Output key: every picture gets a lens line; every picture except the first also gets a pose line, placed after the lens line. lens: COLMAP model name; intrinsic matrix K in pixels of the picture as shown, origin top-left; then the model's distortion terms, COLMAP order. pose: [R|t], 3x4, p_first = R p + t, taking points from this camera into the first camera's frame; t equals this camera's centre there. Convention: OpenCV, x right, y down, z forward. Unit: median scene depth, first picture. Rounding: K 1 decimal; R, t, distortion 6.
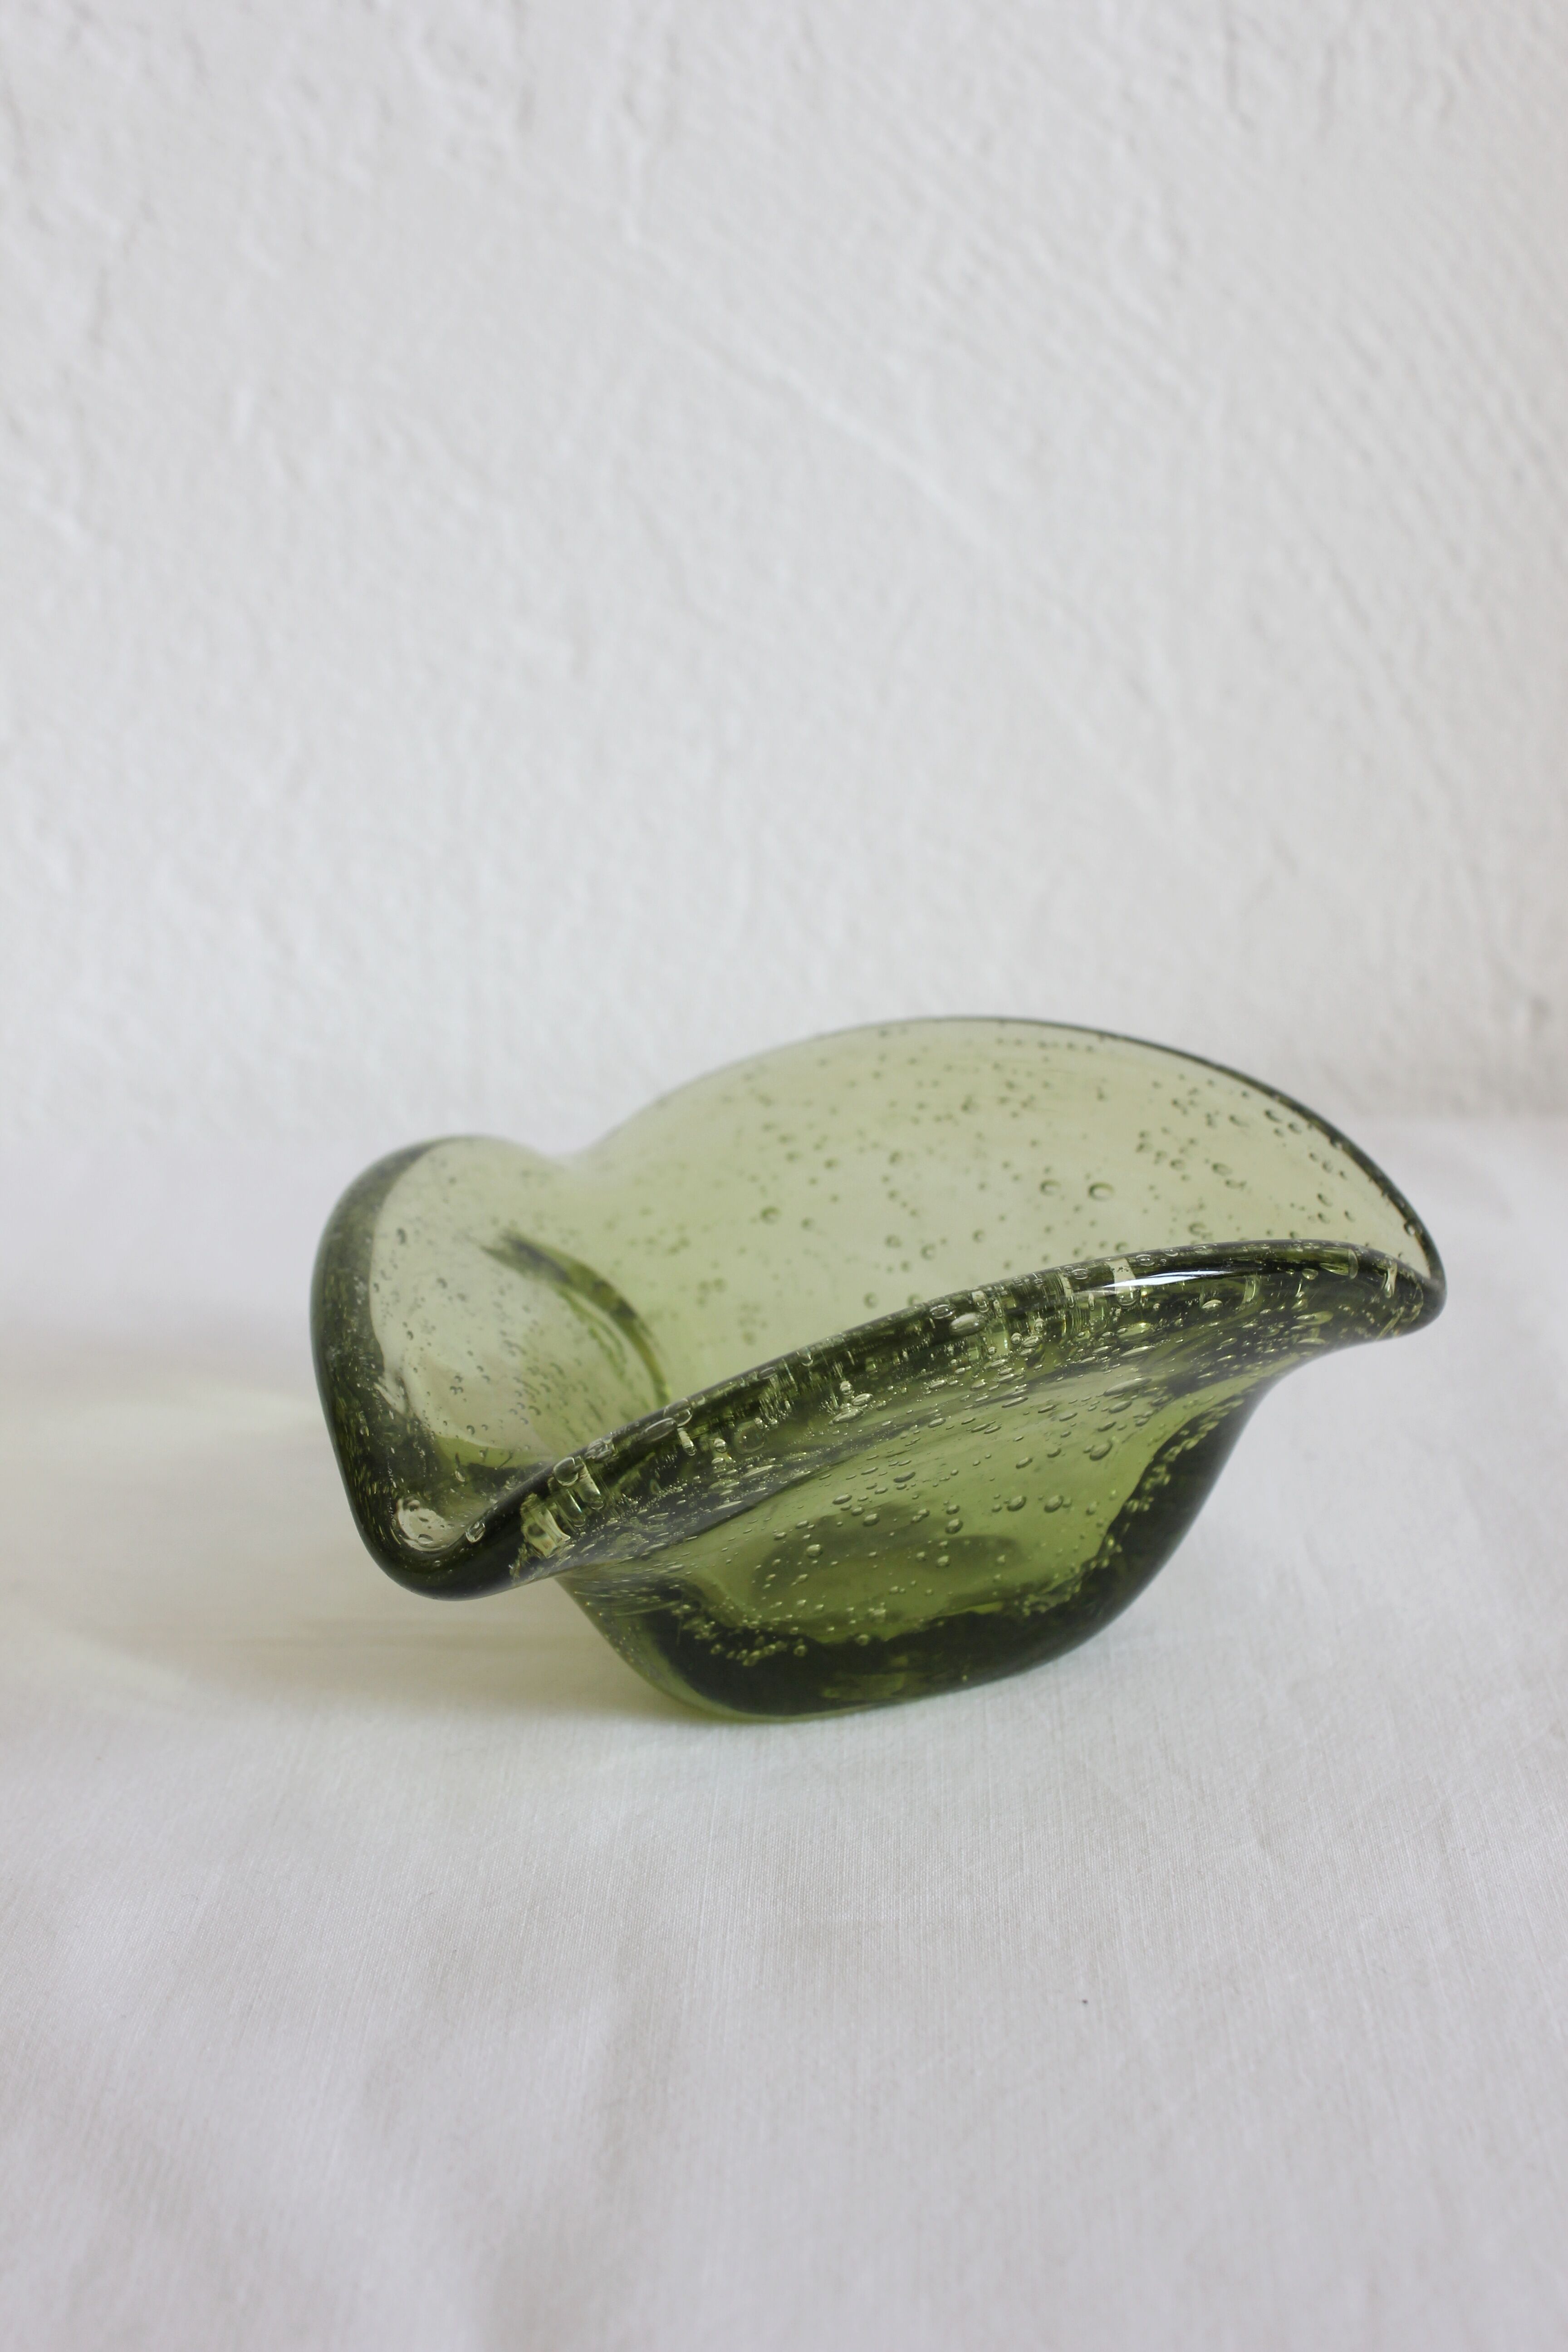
lens RADIAL K [[3285.0, 0, 730.5], [0, 3285.0, 1125.2], [0, 0, 1]] dist [-0.069761, 0.138518]
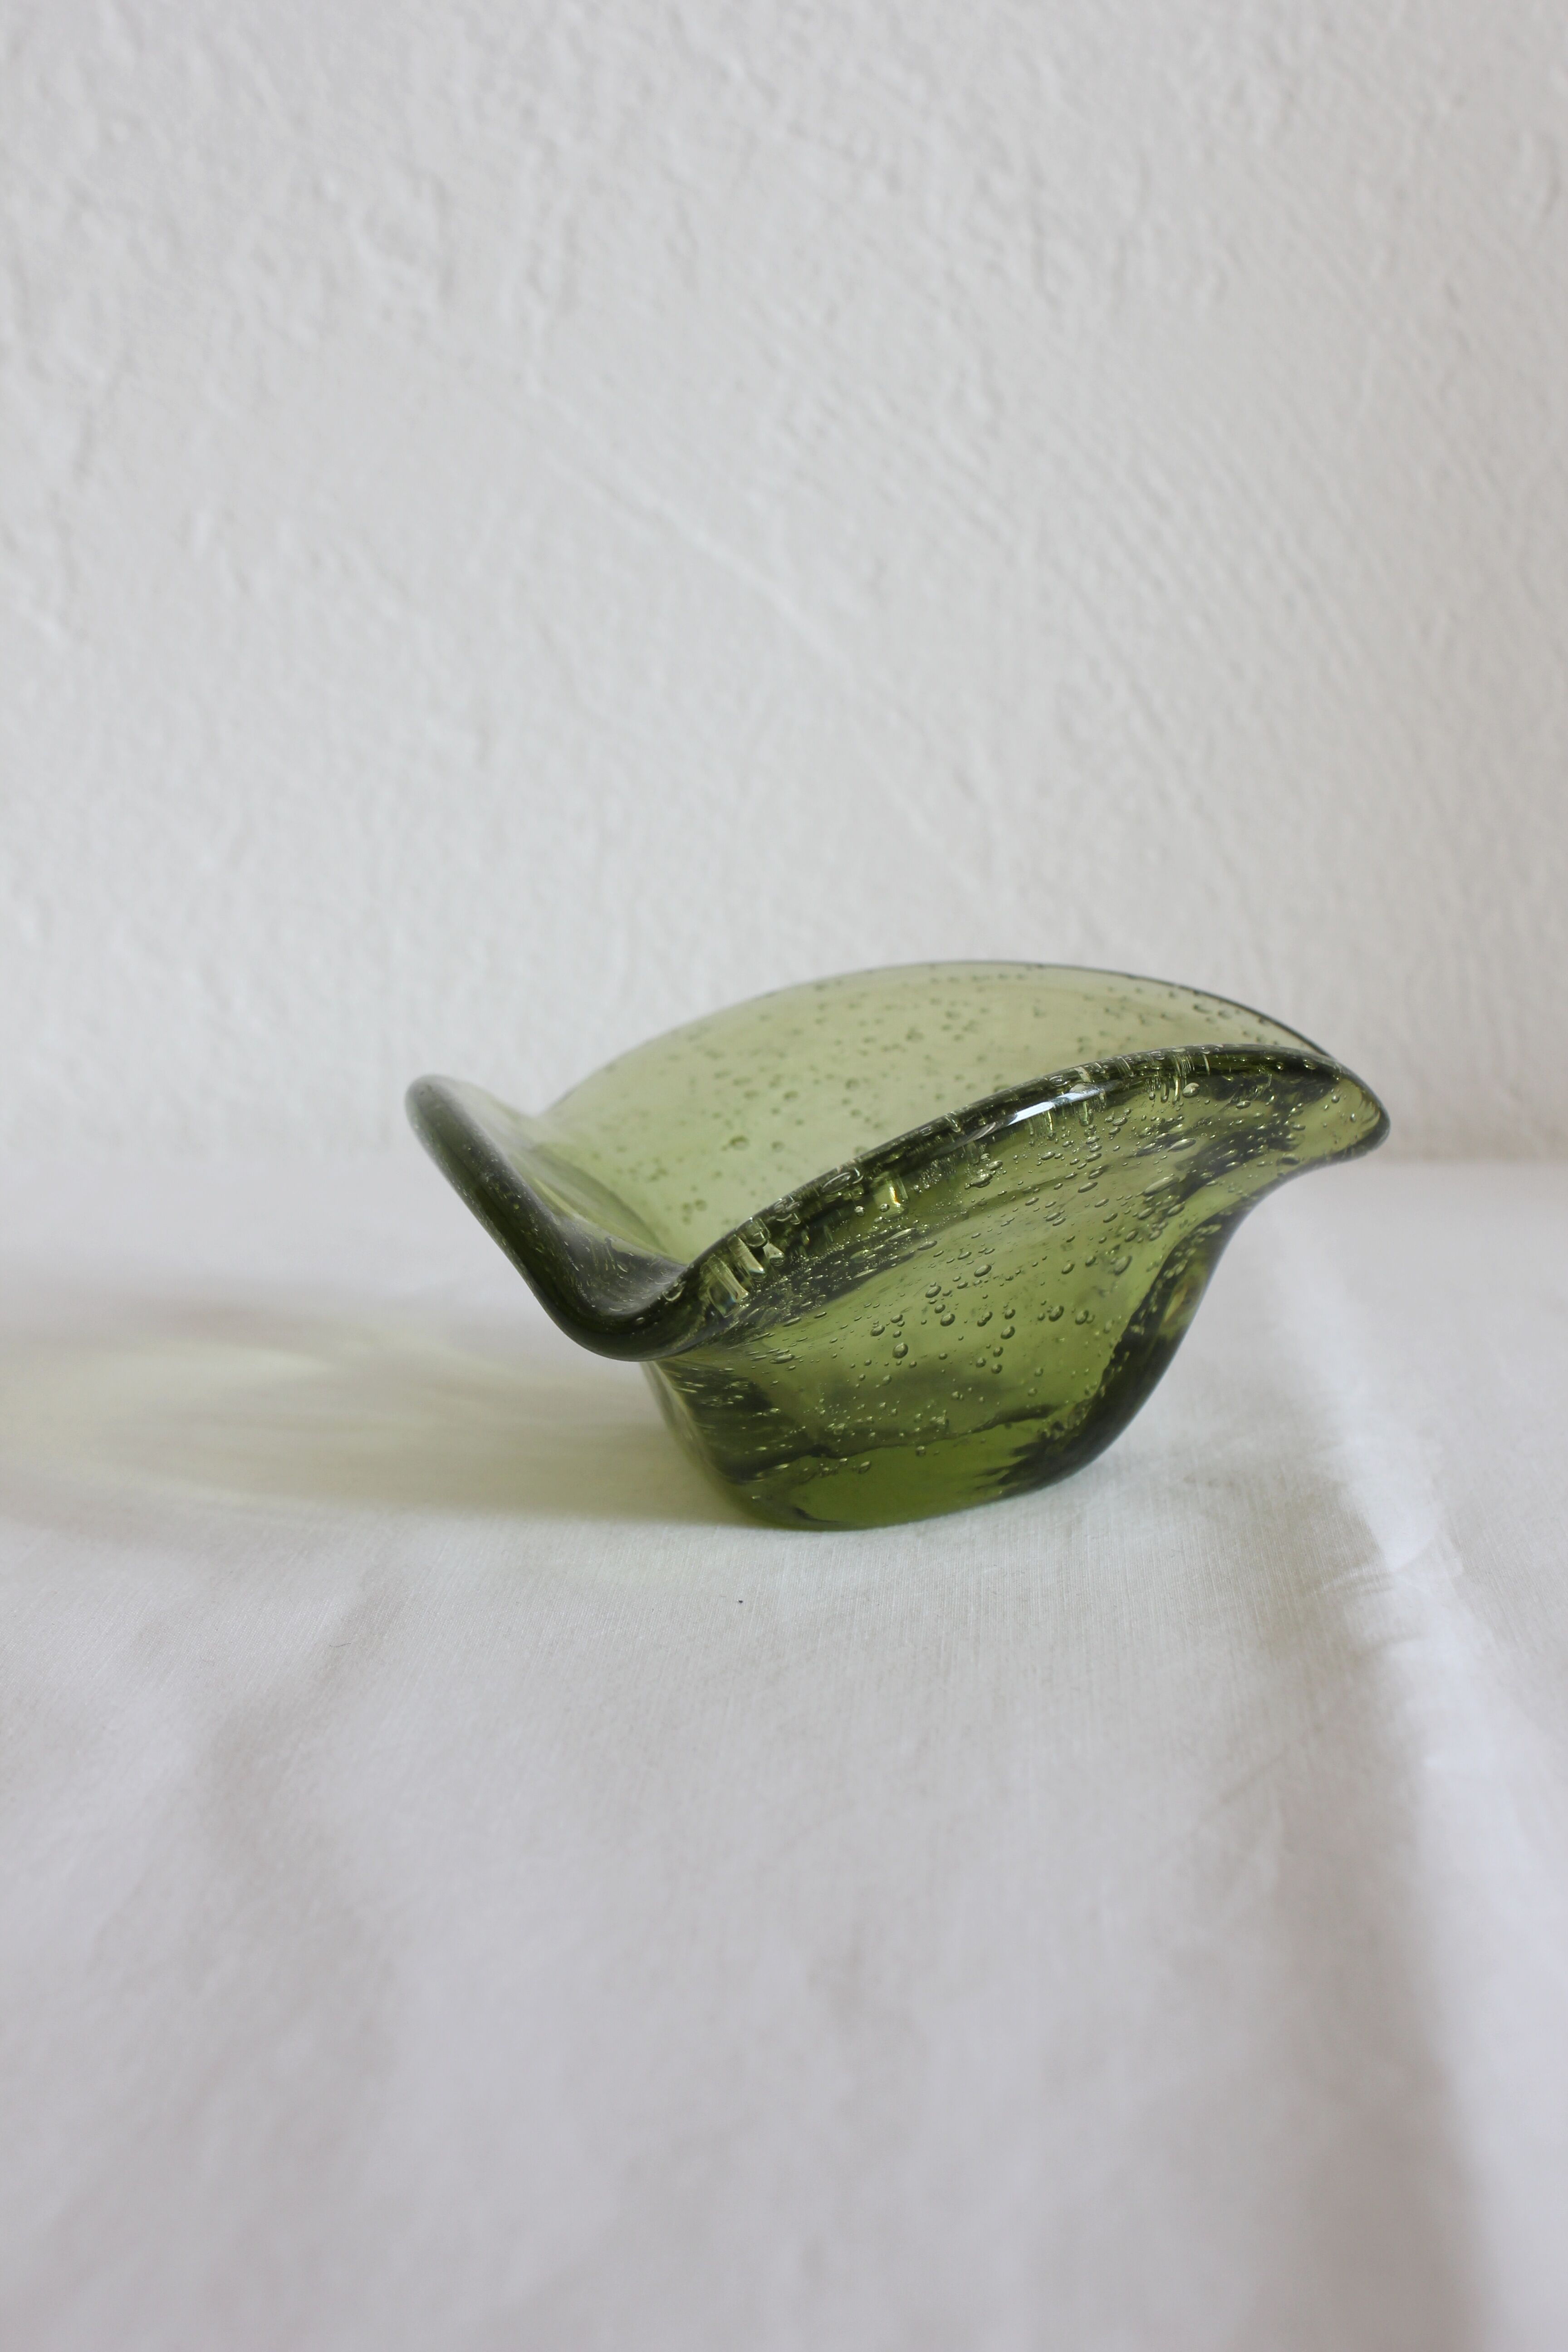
lens RADIAL K [[3285.0, 0, 730.5], [0, 3285.0, 1125.2], [0, 0, 1]] dist [-0.069761, 0.138518]
pose [[0.999344, 0.023842, -0.027255, 0.079891], [-0.027495, 0.989387, -0.142682, 0.159494], [0.023564, 0.143338, 0.989393, -0.133145]]
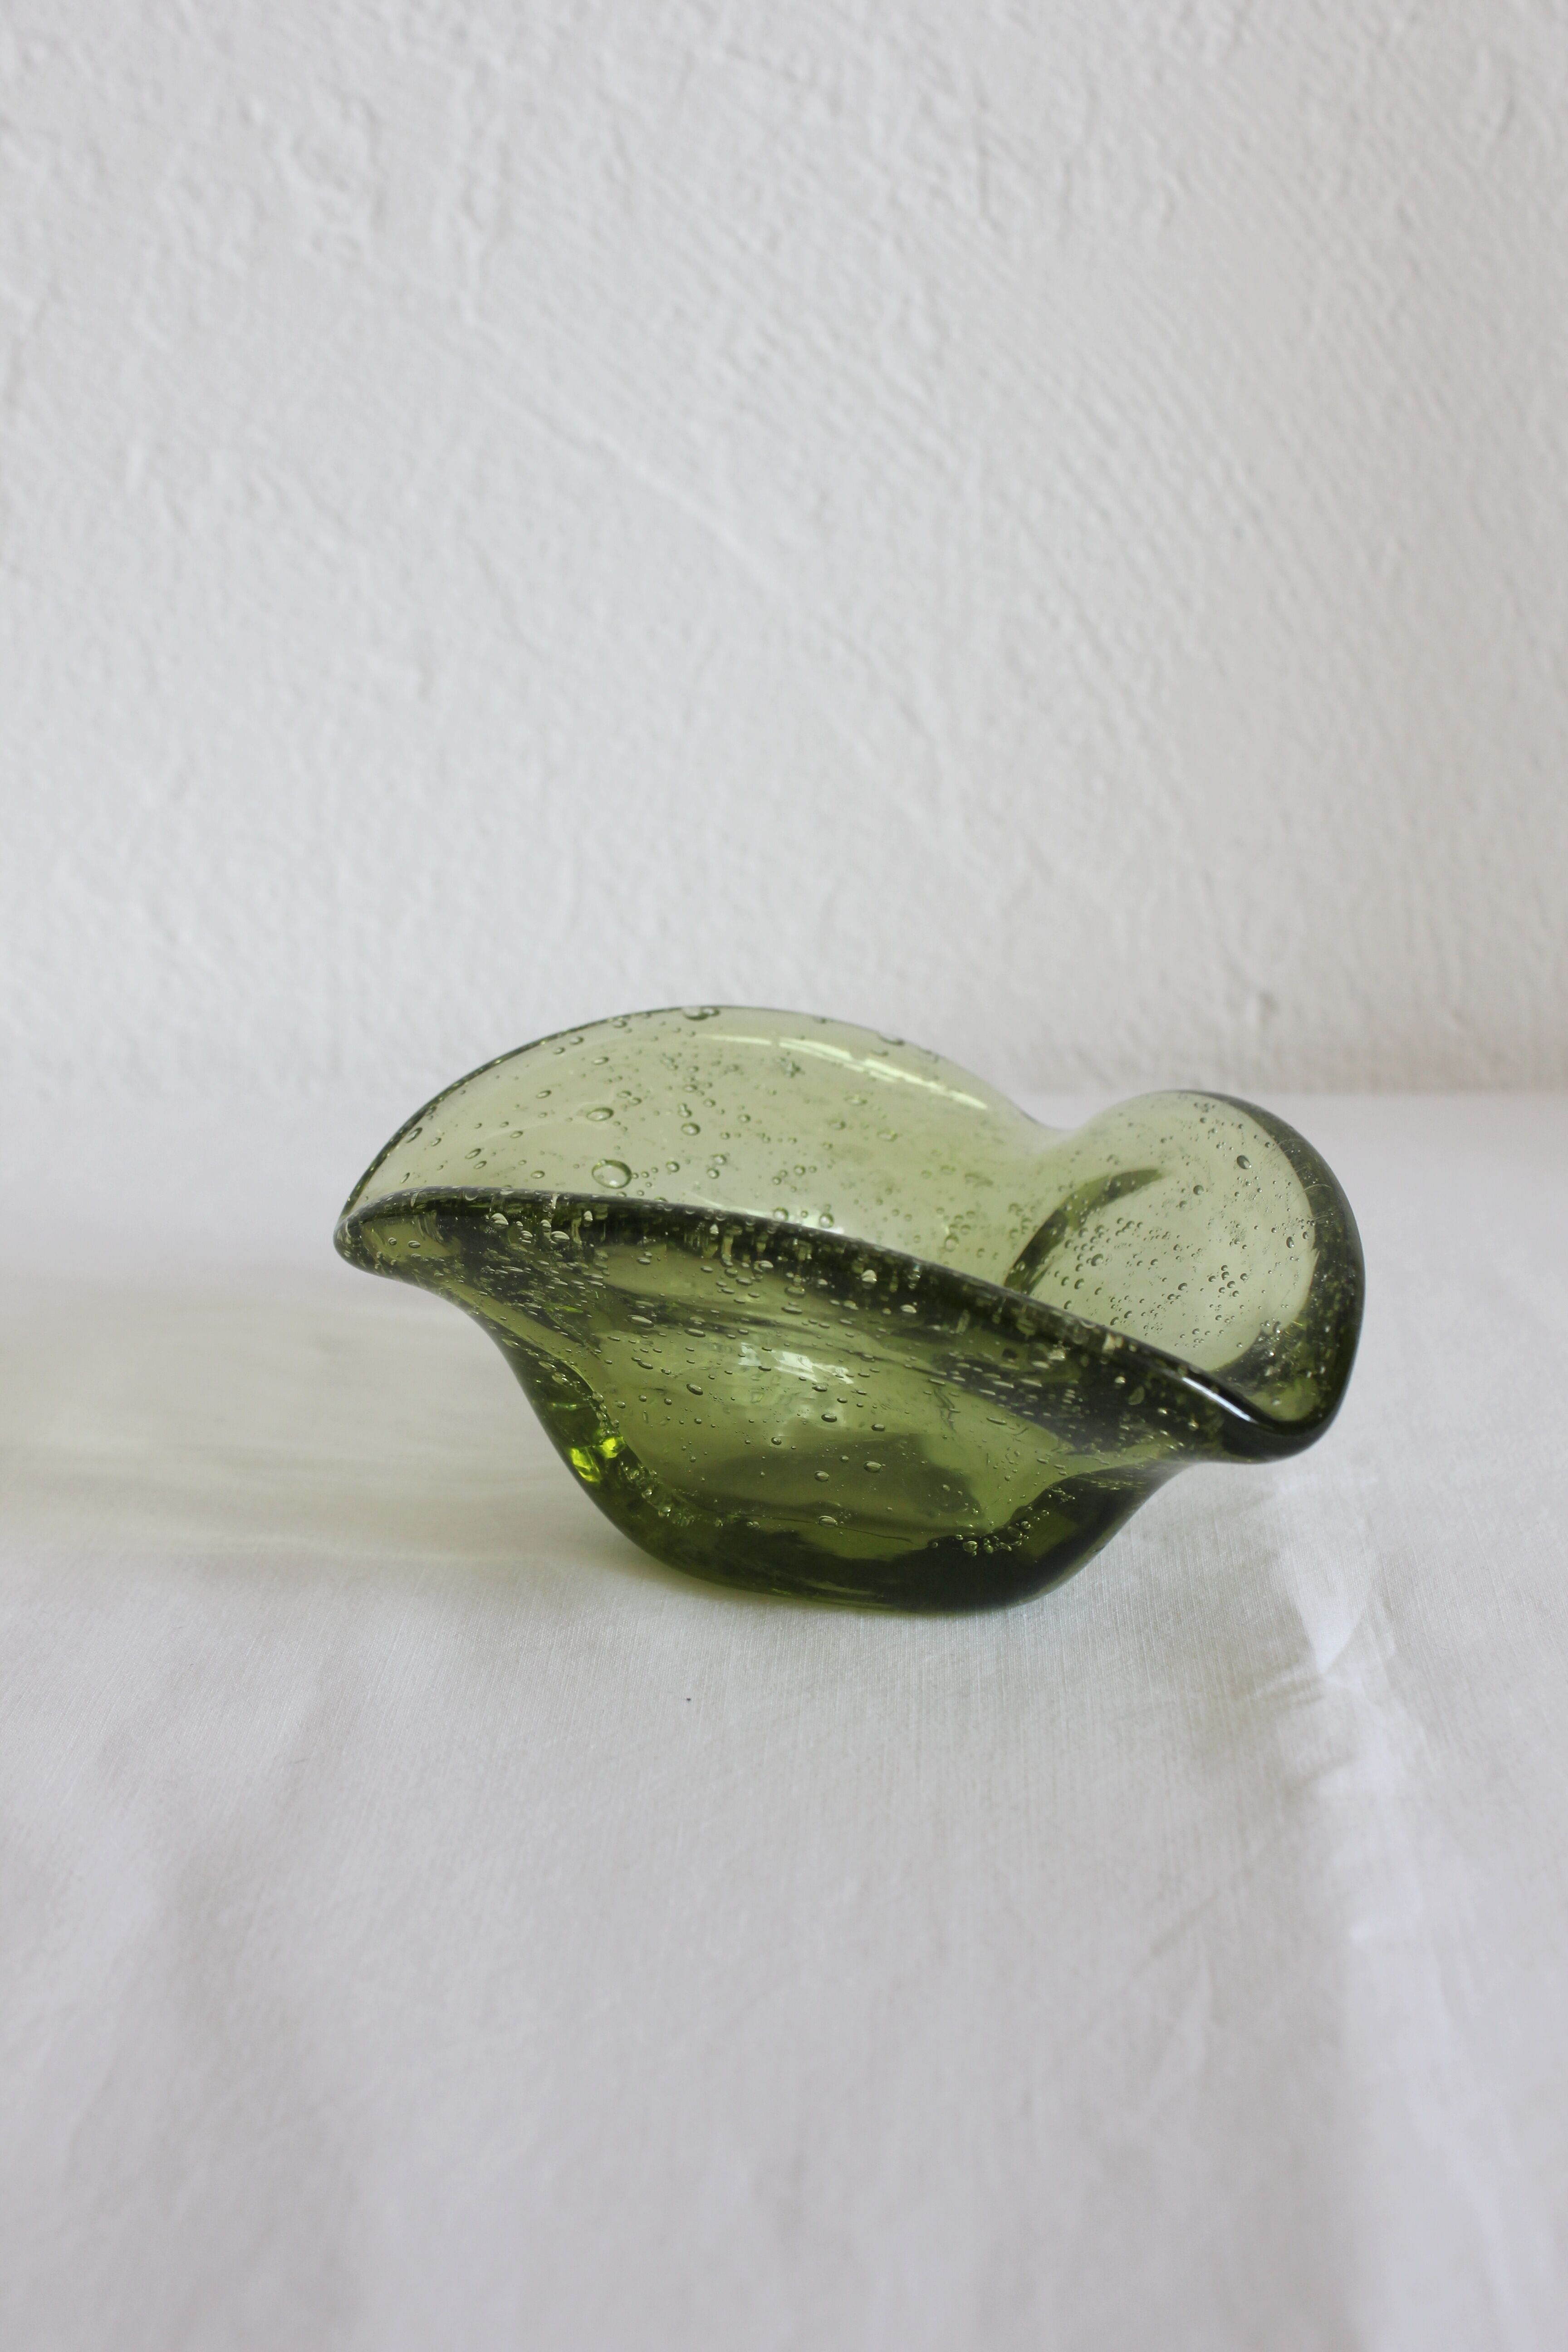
lens RADIAL K [[3285.0, 0, 730.5], [0, 3285.0, 1125.2], [0, 0, 1]] dist [-0.069761, 0.138518]
pose [[0.999801, 0.015504, -0.012562, 0.081608], [-0.015989, 0.999093, -0.039474, 0.059116], [0.011938, 0.039667, 0.999142, -0.148989]]
